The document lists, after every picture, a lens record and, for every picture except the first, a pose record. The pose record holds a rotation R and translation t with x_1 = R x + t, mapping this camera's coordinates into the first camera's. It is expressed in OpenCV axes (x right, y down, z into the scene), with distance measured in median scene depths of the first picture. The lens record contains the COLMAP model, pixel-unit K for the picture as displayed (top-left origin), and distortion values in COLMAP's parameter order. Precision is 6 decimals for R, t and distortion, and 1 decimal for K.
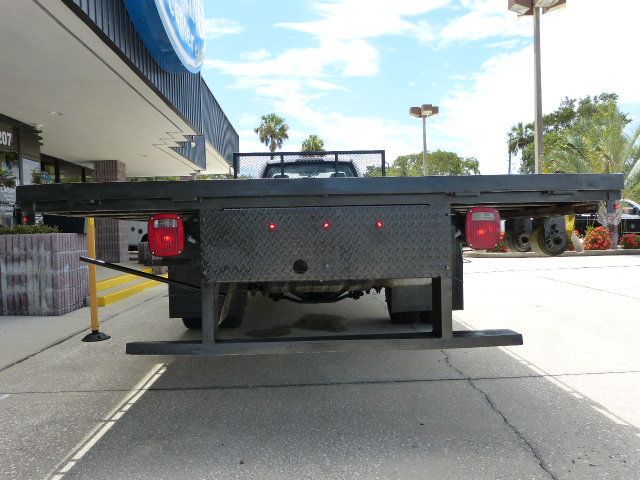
lens RADIAL K [[478.7, 0, 318.1], [0, 478.7, 244.5], [0, 0, 1]] dist [-0.040773, 0.032148]
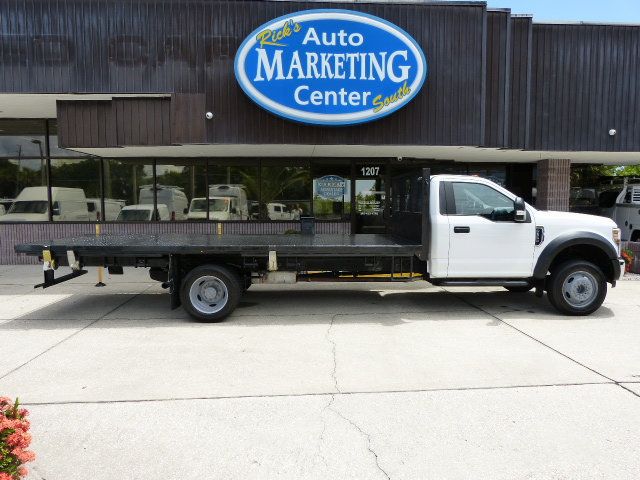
lens RADIAL K [[478.7, 0, 321.1], [0, 478.7, 243.0], [0, 0, 1]] dist [-0.040773, 0.032148]
pose [[0.009462, 0.108521, -0.994049, 1.874138], [-0.027851, 0.993737, 0.108222, -0.276198], [0.999567, 0.026662, 0.012425, 1.466413]]
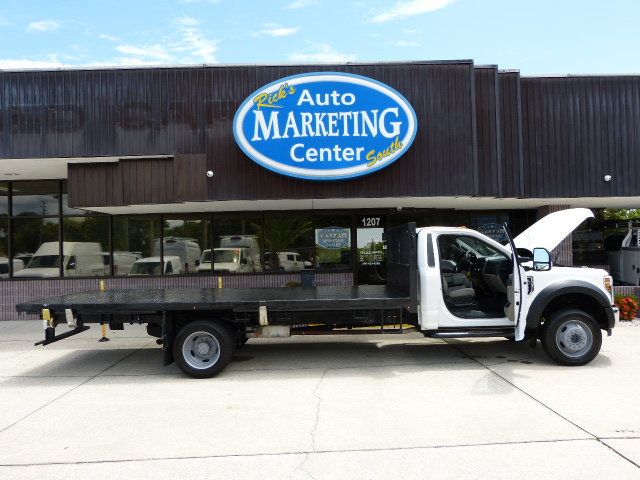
lens RADIAL K [[478.7, 0, 322.7], [0, 478.7, 241.2], [0, 0, 1]] dist [-0.040773, 0.032148]
pose [[-0.023742, 0.007775, -0.999688, 1.909805], [-0.005057, 0.999956, 0.007897, -0.307178], [0.999705, 0.005243, -0.023702, 1.566075]]
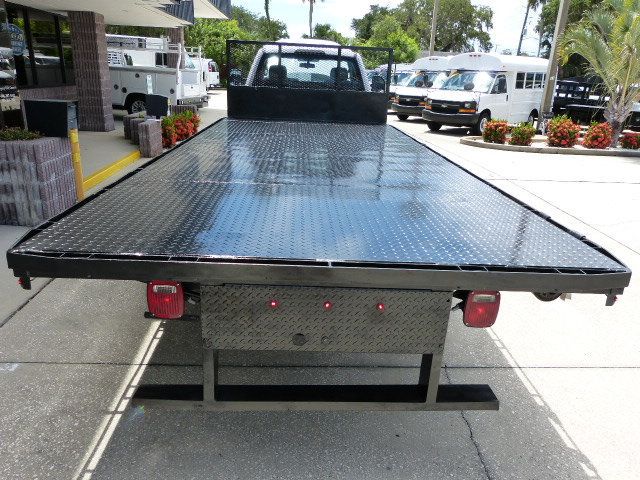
lens RADIAL K [[478.7, 0, 317.4], [0, 478.7, 243.9], [0, 0, 1]] dist [-0.040773, 0.032148]
pose [[0.997373, 0.063860, 0.034185, -0.021126], [-0.071379, 0.946767, 0.313908, -0.214942], [-0.012319, -0.315523, 0.948838, 0.041957]]
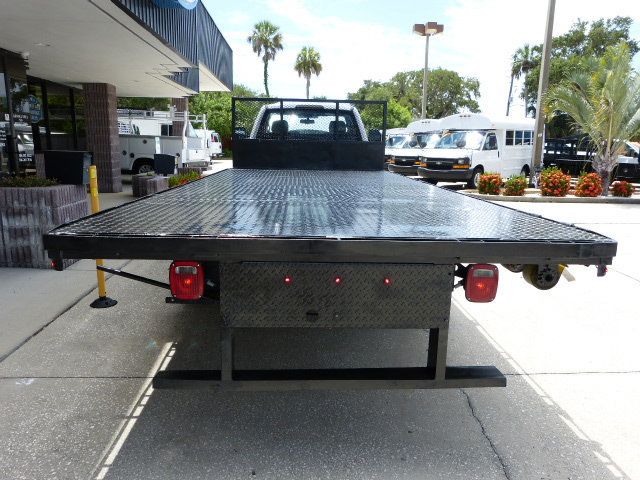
lens RADIAL K [[478.7, 0, 318.2], [0, 478.7, 244.0], [0, 0, 1]] dist [-0.040773, 0.032148]
pose [[0.998873, 0.040069, 0.025456, -0.026136], [-0.043975, 0.983005, 0.178234, -0.140449], [-0.017881, -0.179152, 0.983659, -0.018196]]
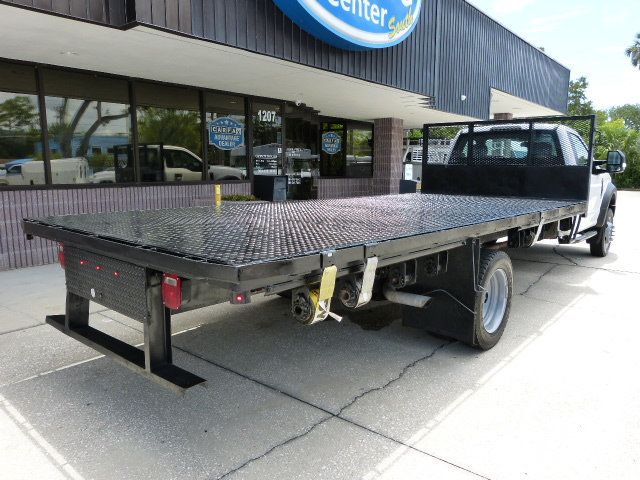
lens RADIAL K [[478.7, 0, 318.3], [0, 478.7, 244.8], [0, 0, 1]] dist [-0.040773, 0.032148]
pose [[0.735785, 0.139329, -0.662728, 0.640496], [-0.044589, 0.986451, 0.157883, -0.163416], [0.675746, -0.086617, 0.732028, 0.188395]]
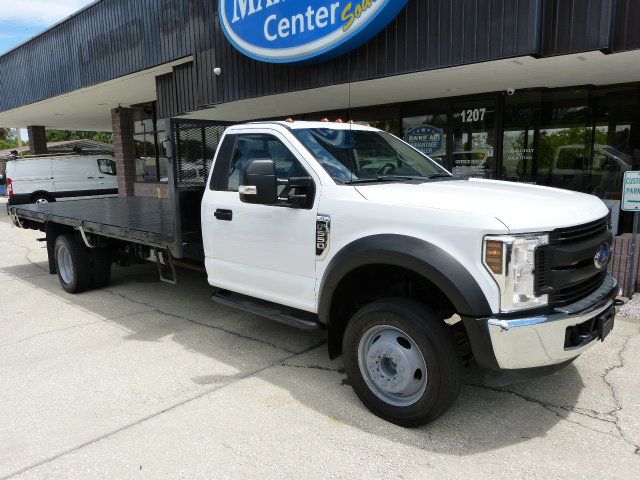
lens RADIAL K [[478.7, 0, 322.5], [0, 478.7, 243.0], [0, 0, 1]] dist [-0.040773, 0.032148]
pose [[-0.693328, 0.157995, -0.703089, 0.794277], [0.018280, 0.979211, 0.202017, -0.296266], [0.720390, 0.127211, -0.681803, 2.819505]]
